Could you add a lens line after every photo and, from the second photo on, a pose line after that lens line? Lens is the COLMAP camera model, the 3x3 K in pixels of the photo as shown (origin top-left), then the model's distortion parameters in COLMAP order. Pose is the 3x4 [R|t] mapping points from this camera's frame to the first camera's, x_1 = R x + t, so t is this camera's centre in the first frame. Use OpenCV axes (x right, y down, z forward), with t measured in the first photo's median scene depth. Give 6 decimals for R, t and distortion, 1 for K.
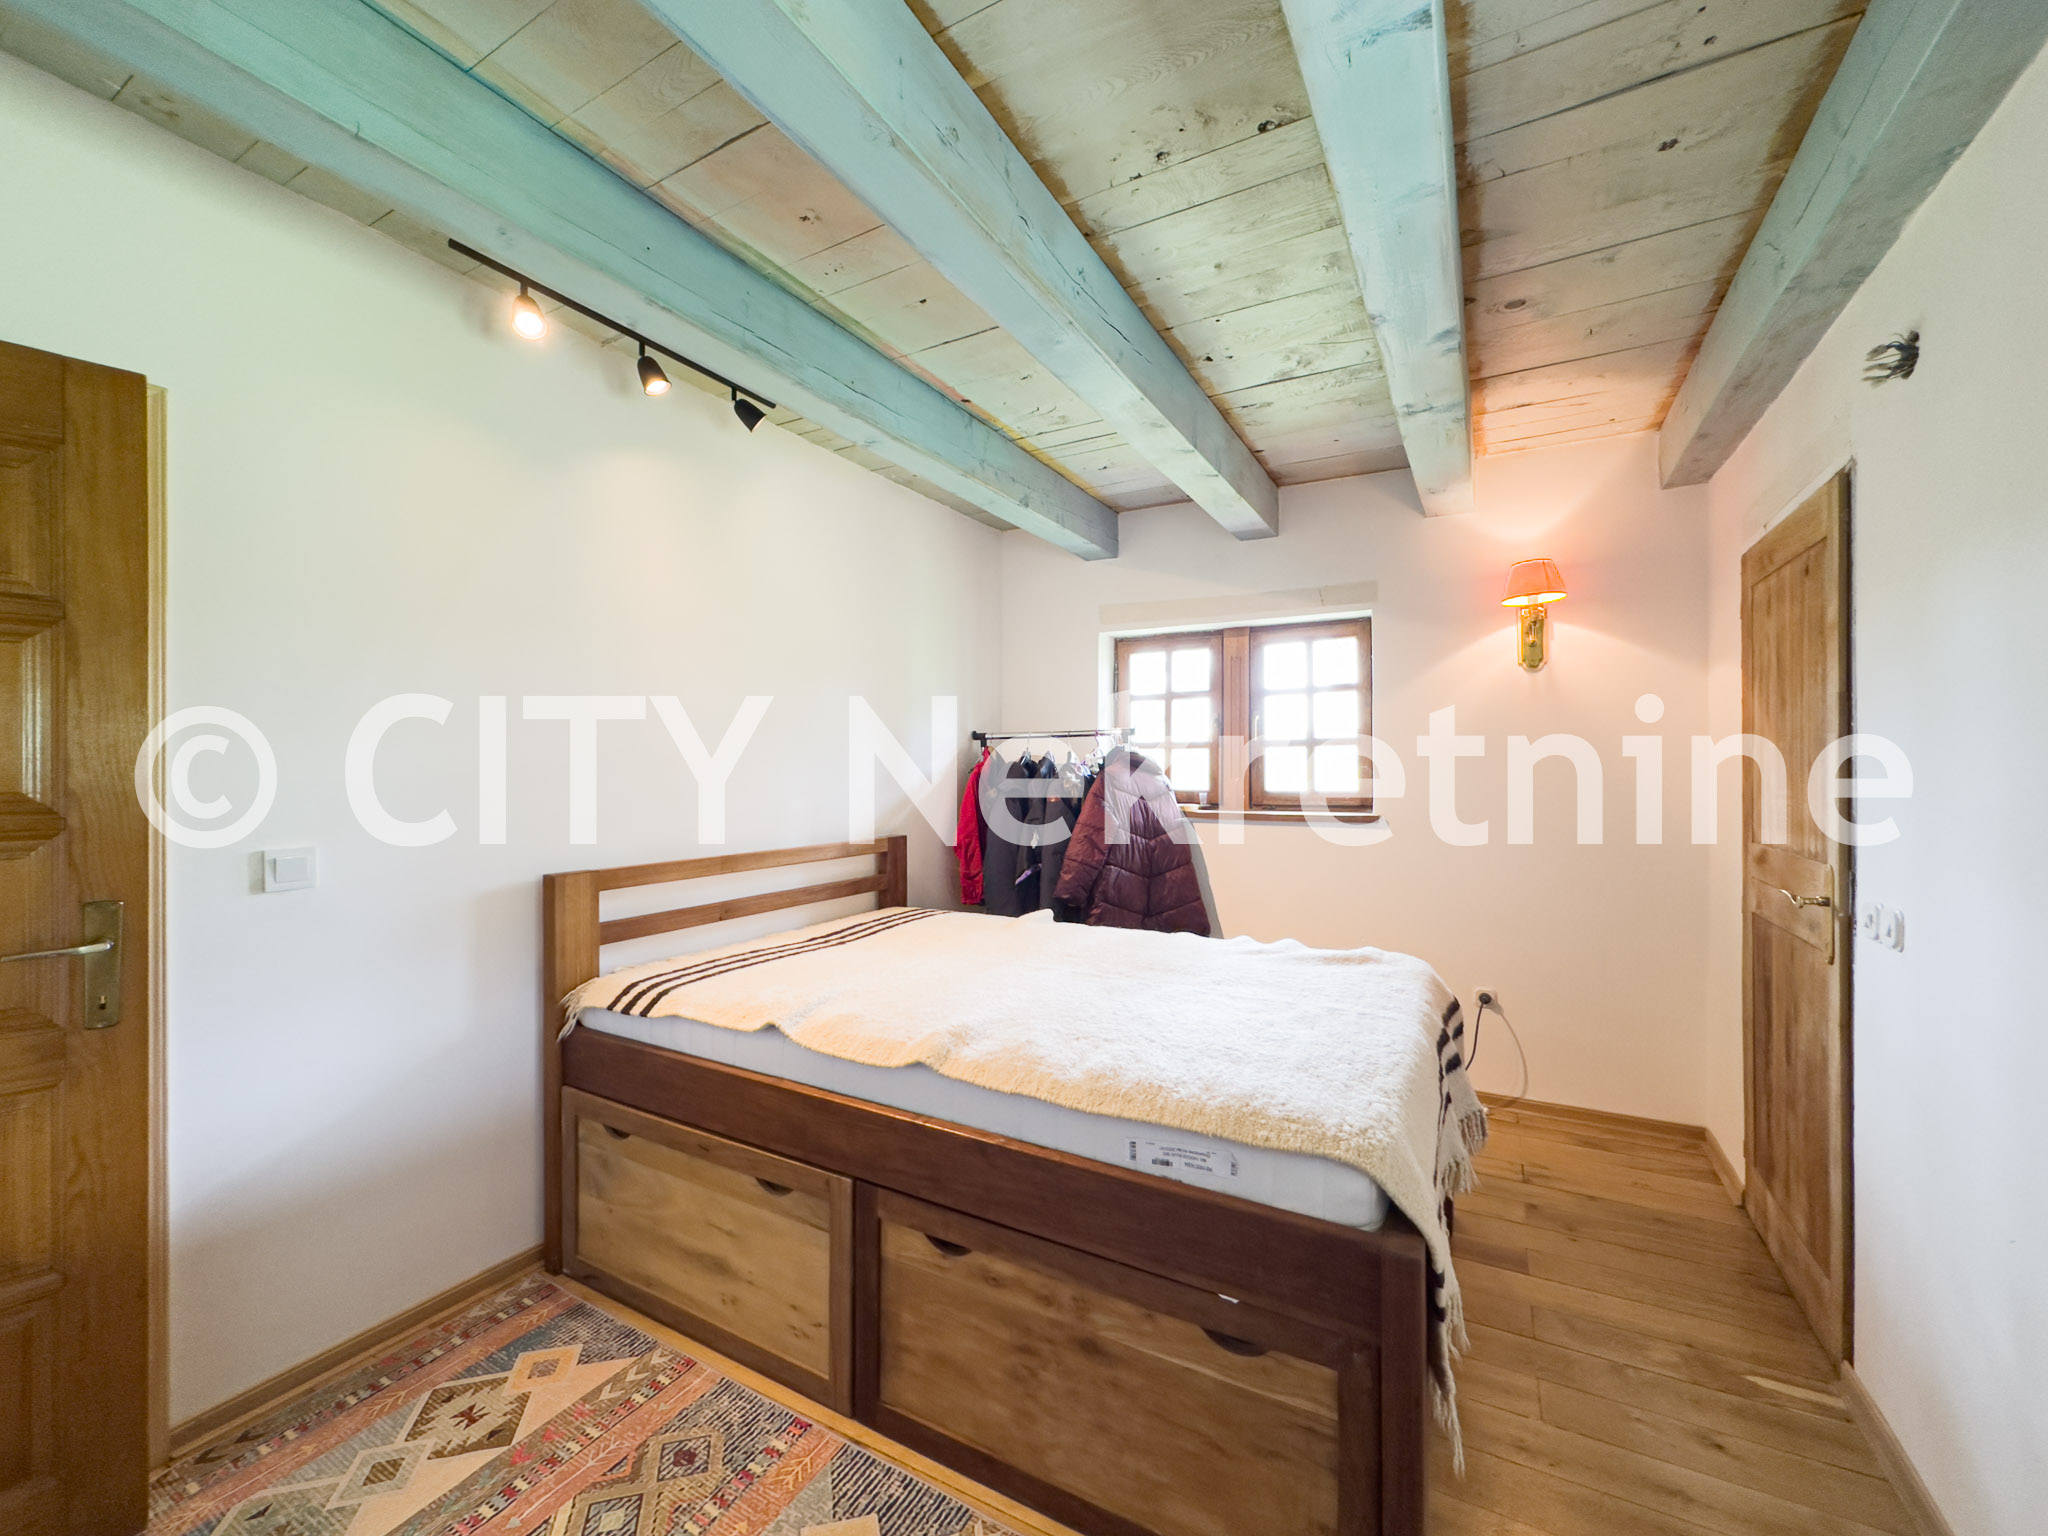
lens RADIAL K [[820.3, 0, 1031.9], [0, 820.3, 763.1], [0, 0, 1]] dist [-0.012442, 0.000102]
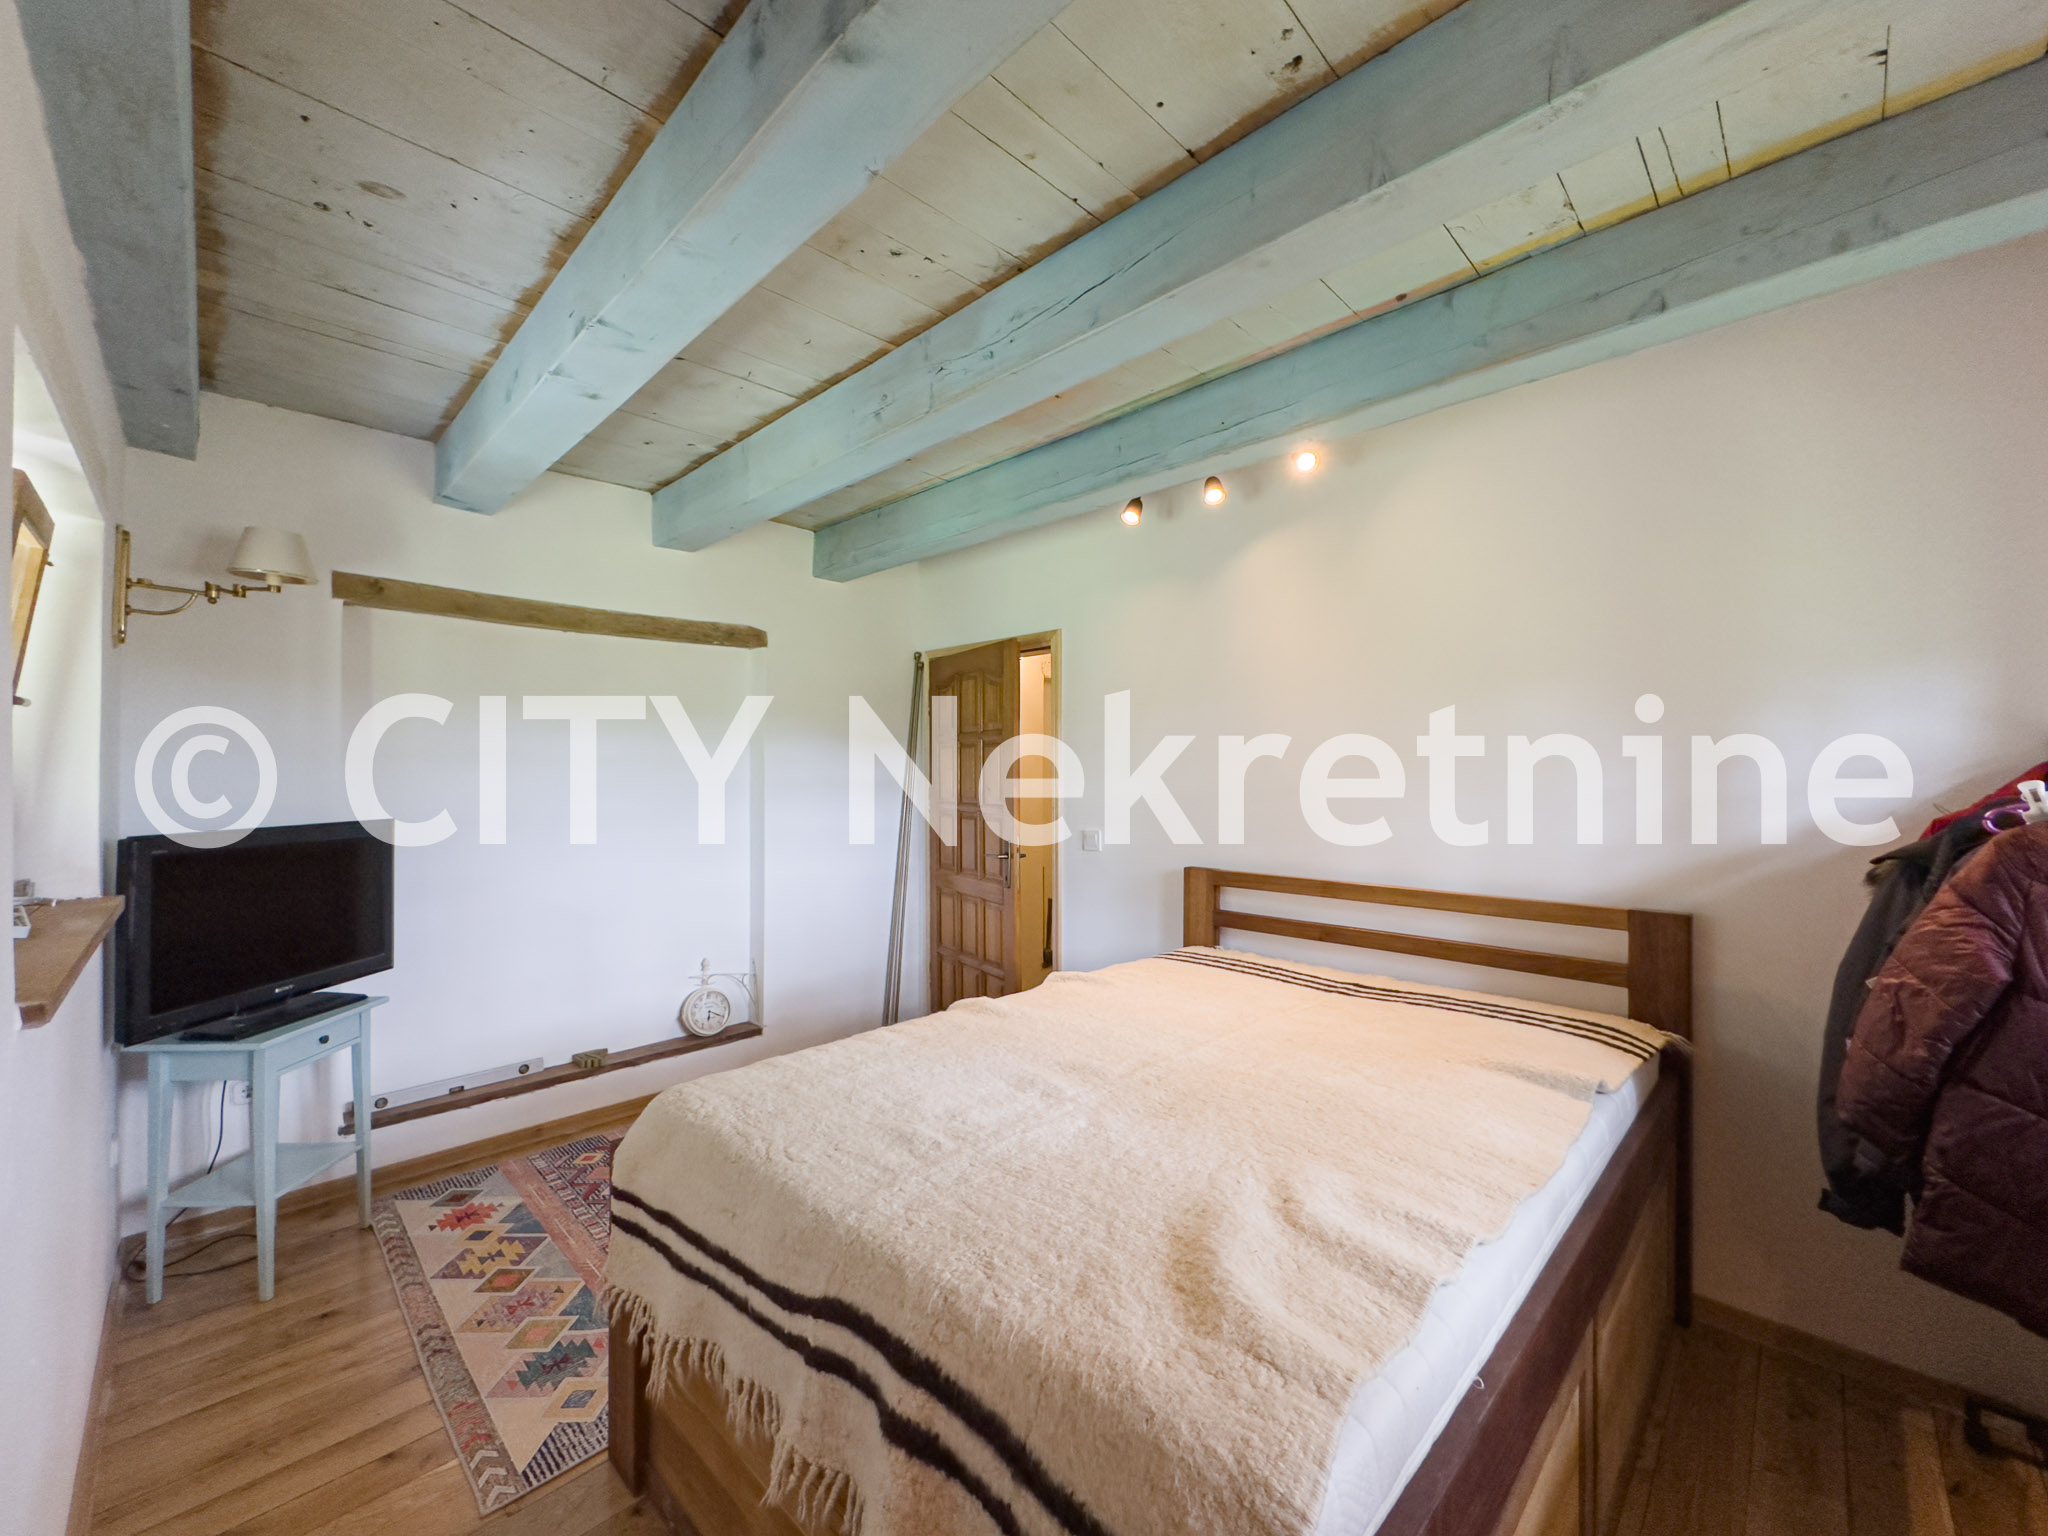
lens RADIAL K [[820.3, 0, 1031.9], [0, 820.3, 763.1], [0, 0, 1]] dist [-0.012442, 0.000102]
pose [[-0.266697, -0.014454, -0.963672, 0.831151], [0.005216, 0.999851, -0.016440, -0.022817], [0.963766, -0.009411, -0.266582, 1.041117]]
